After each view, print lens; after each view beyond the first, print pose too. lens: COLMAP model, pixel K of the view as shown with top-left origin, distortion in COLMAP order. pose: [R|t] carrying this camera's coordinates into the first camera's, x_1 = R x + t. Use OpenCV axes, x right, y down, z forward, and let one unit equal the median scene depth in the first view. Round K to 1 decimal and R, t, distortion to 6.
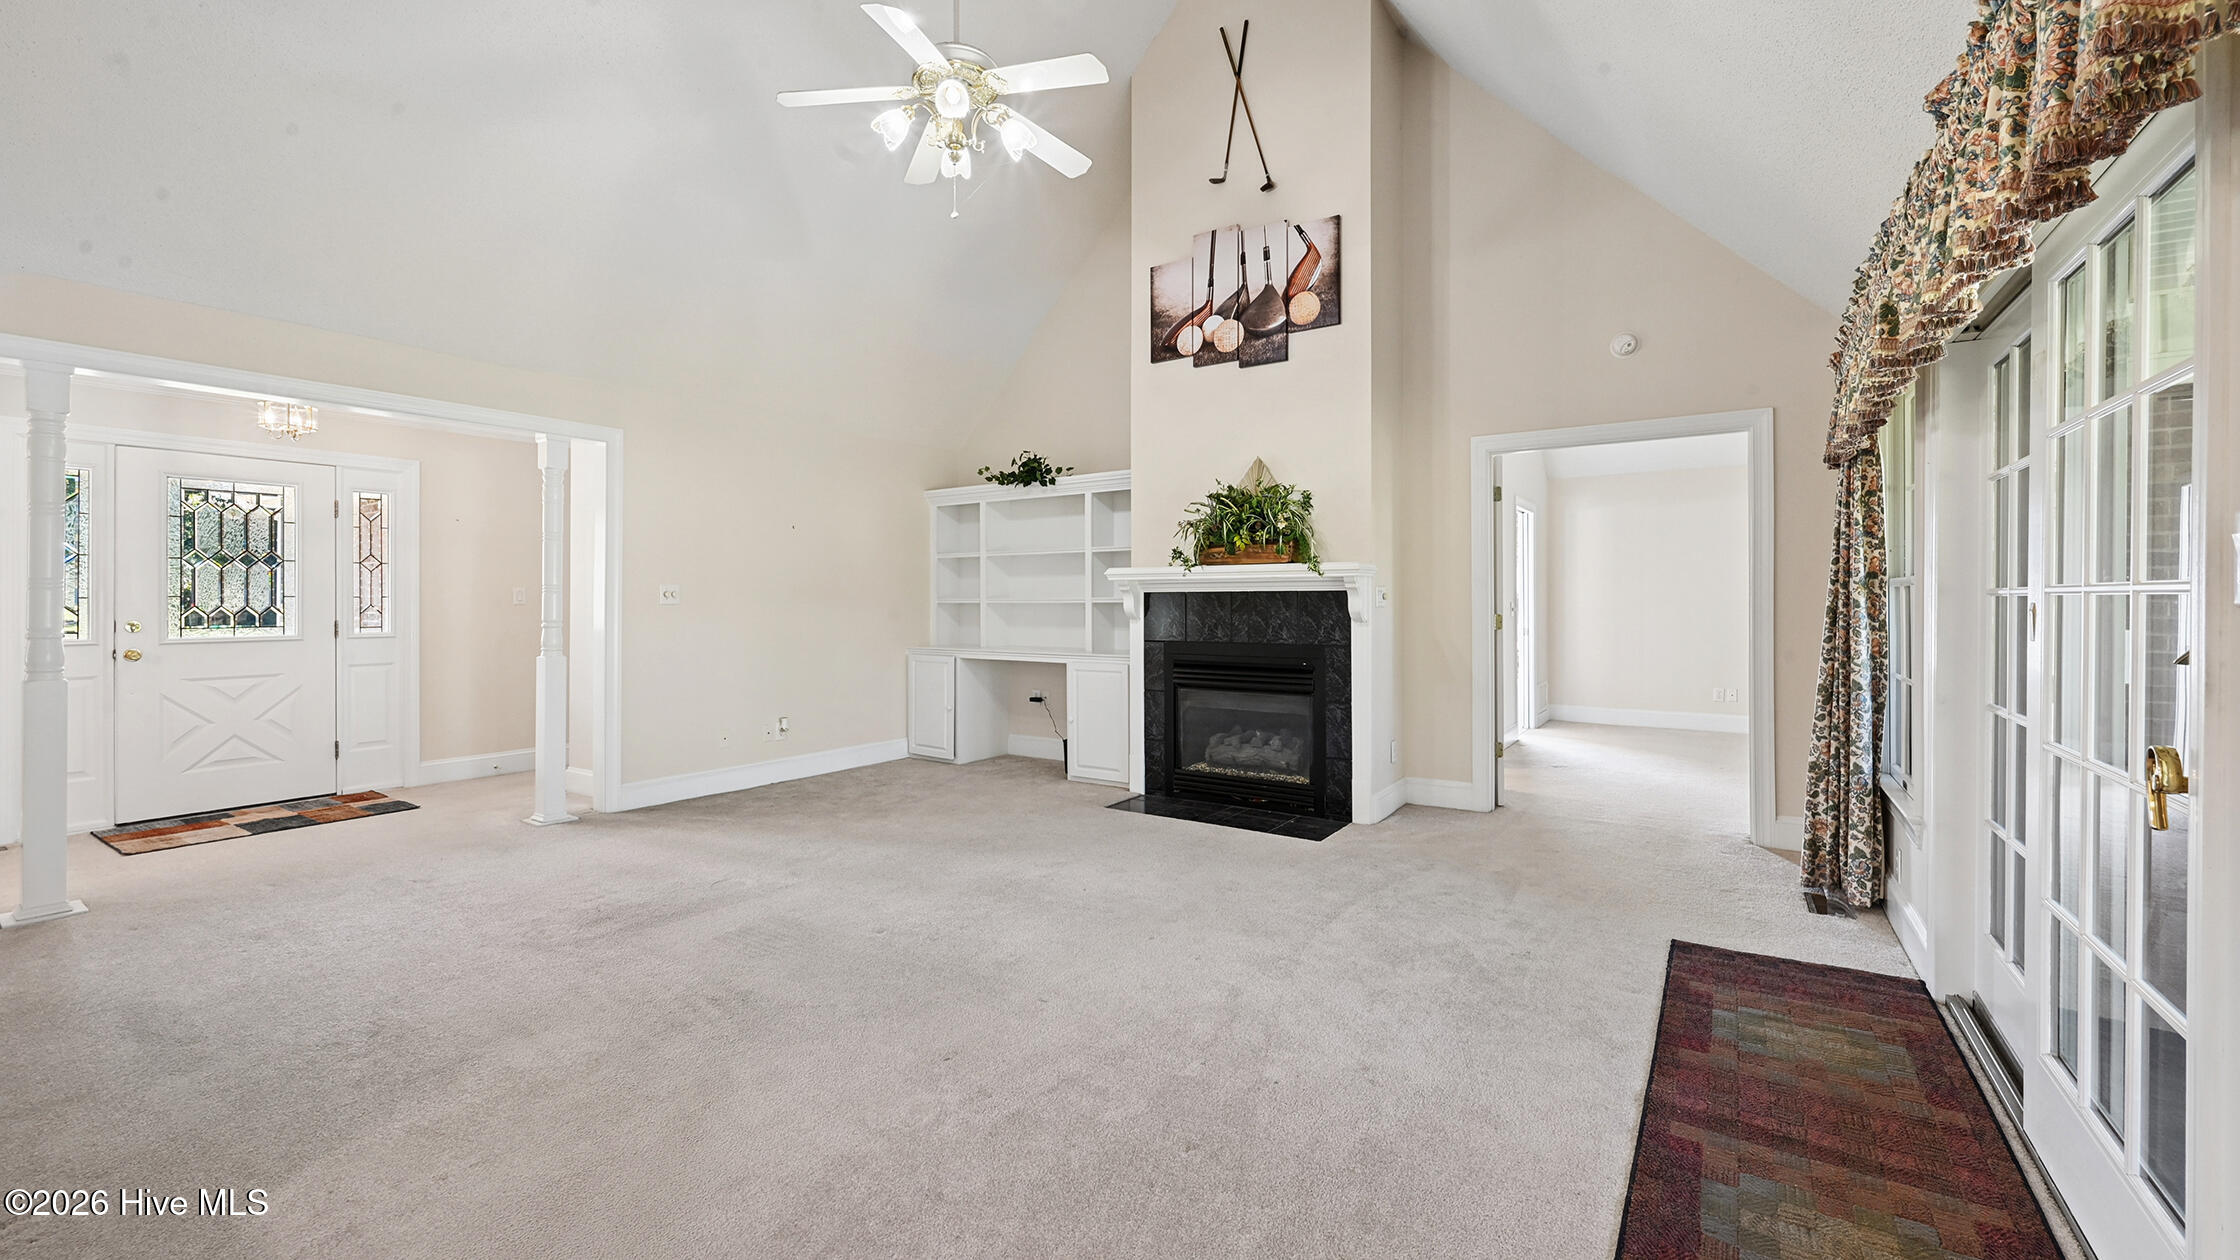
lens RADIAL K [[895.1, 0, 1141.1], [0, 895.1, 595.4], [0, 0, 1]] dist [0.000697, -0.000019]
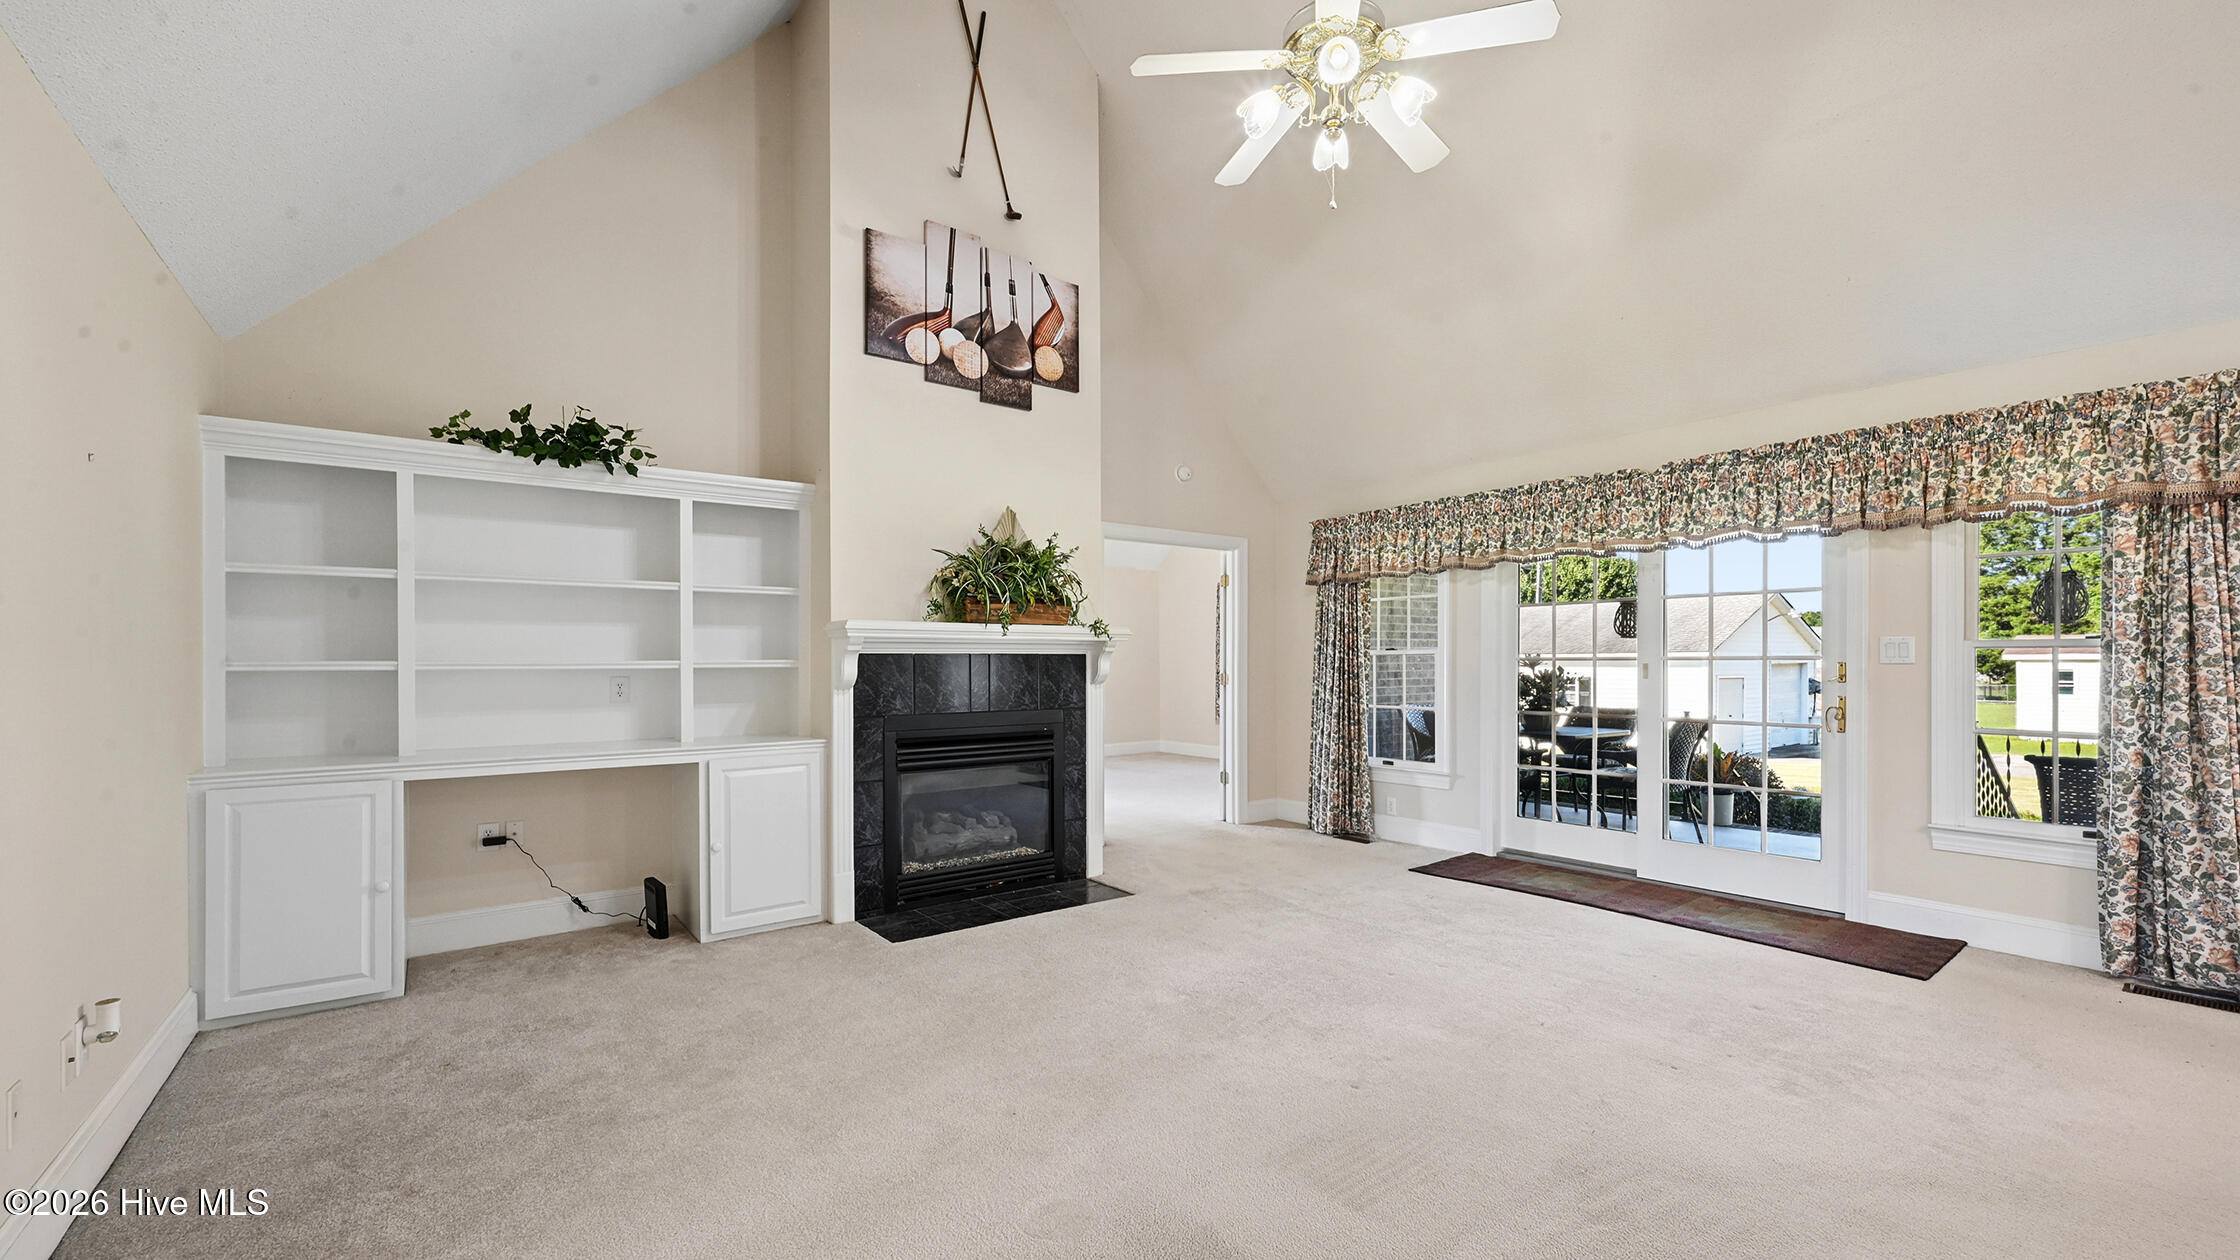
lens RADIAL K [[895.1, 0, 1112.9], [0, 895.1, 662.9], [0, 0, 1]] dist [0.000697, -0.000019]
pose [[0.324722, 0.001233, 0.945809, -0.678492], [-0.002198, 0.999997, -0.000549, 0.004884], [-0.945807, -0.001900, 0.324724, 0.584435]]
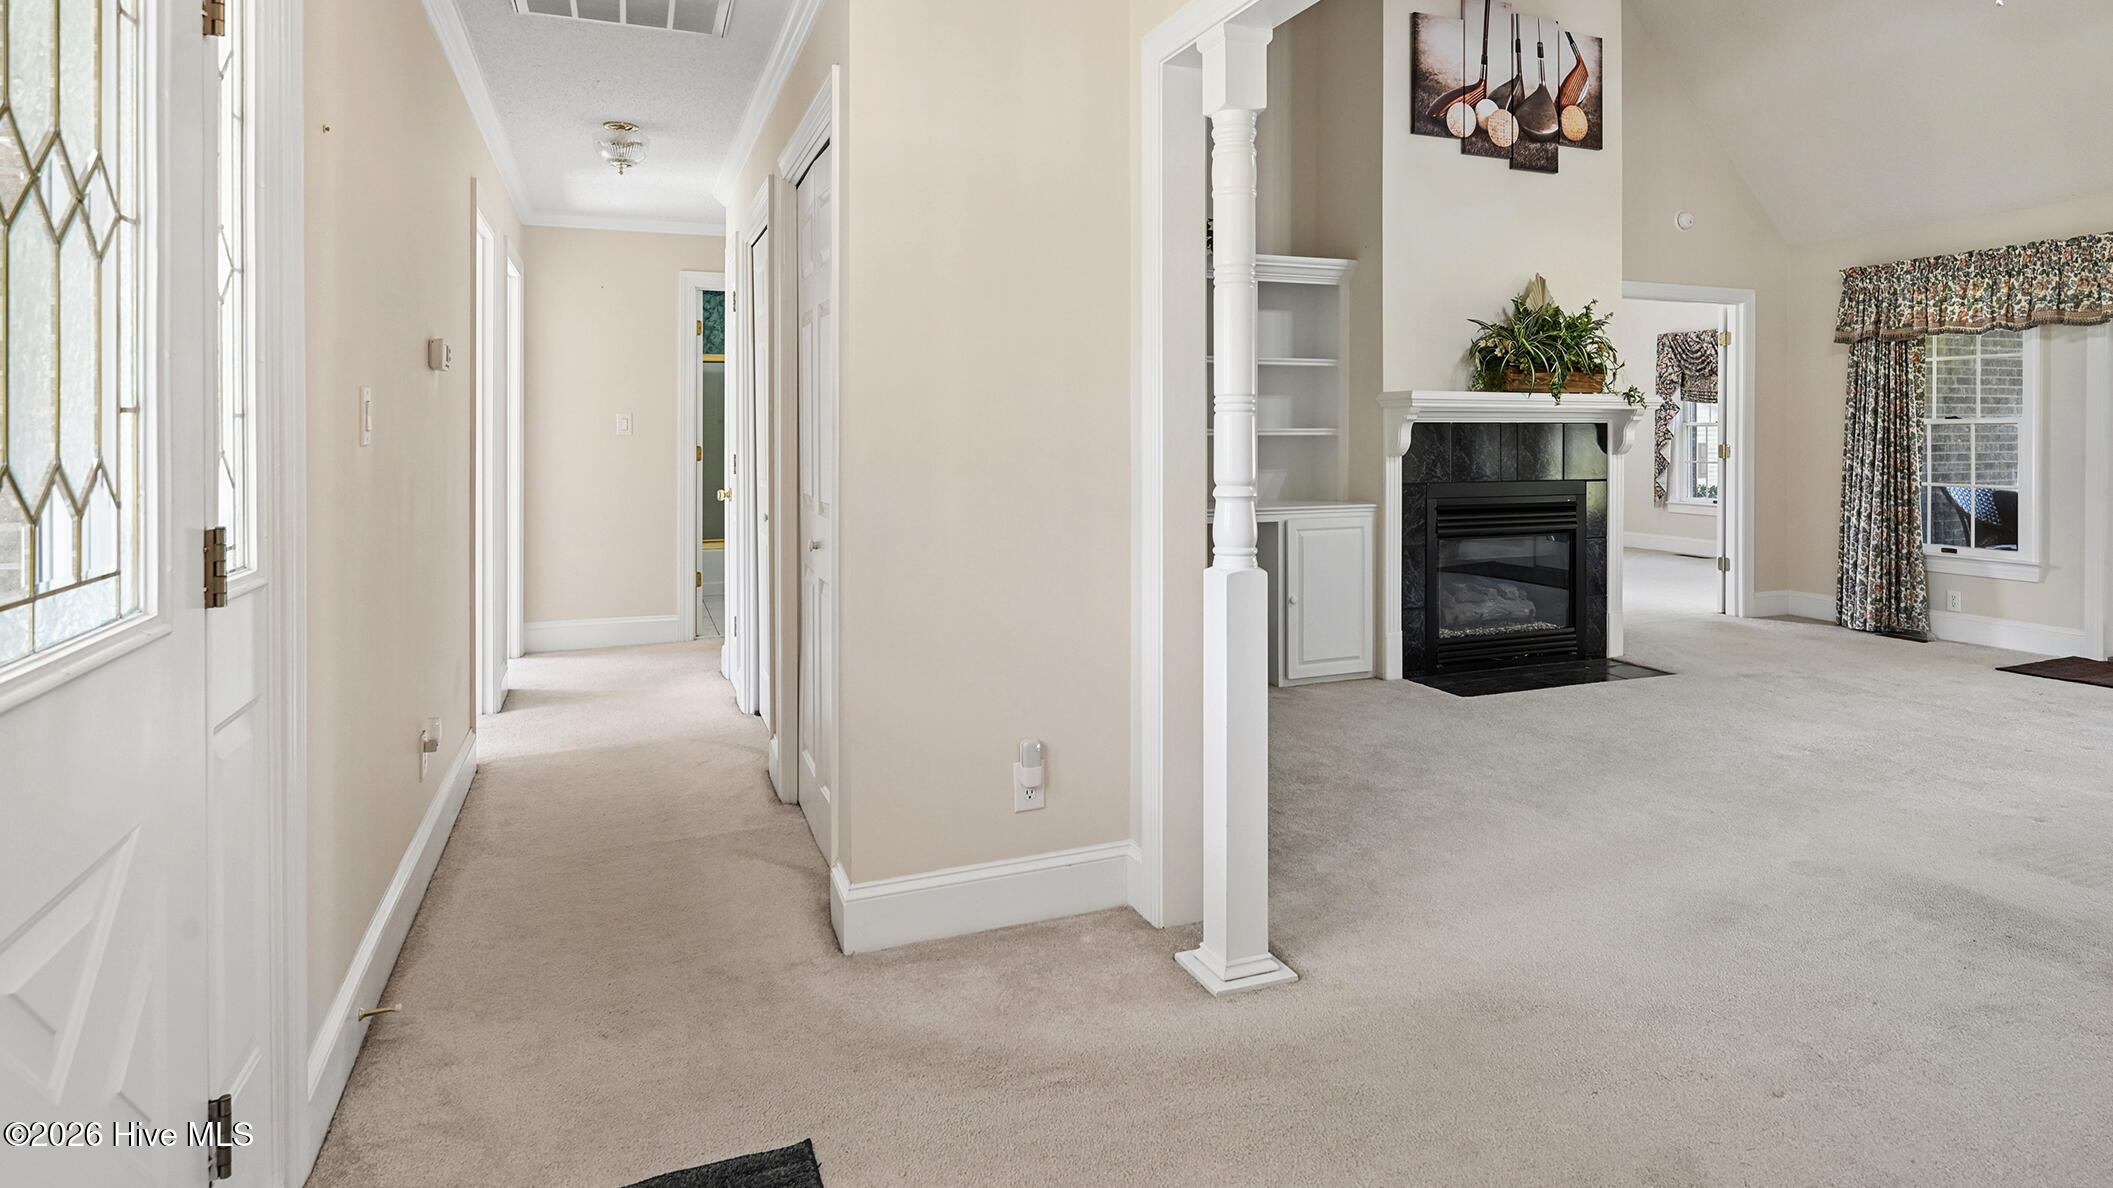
lens RADIAL K [[1152.8, 0, 1083.2], [0, 1152.8, 432.9], [0, 0, 1]] dist [-0.012596, 0.000034]
pose [[0.559237, 0.002007, 0.829005, -1.052100], [-0.005946, 0.999981, 0.001590, 0.006305], [-0.828986, -0.005818, 0.559239, 0.710087]]
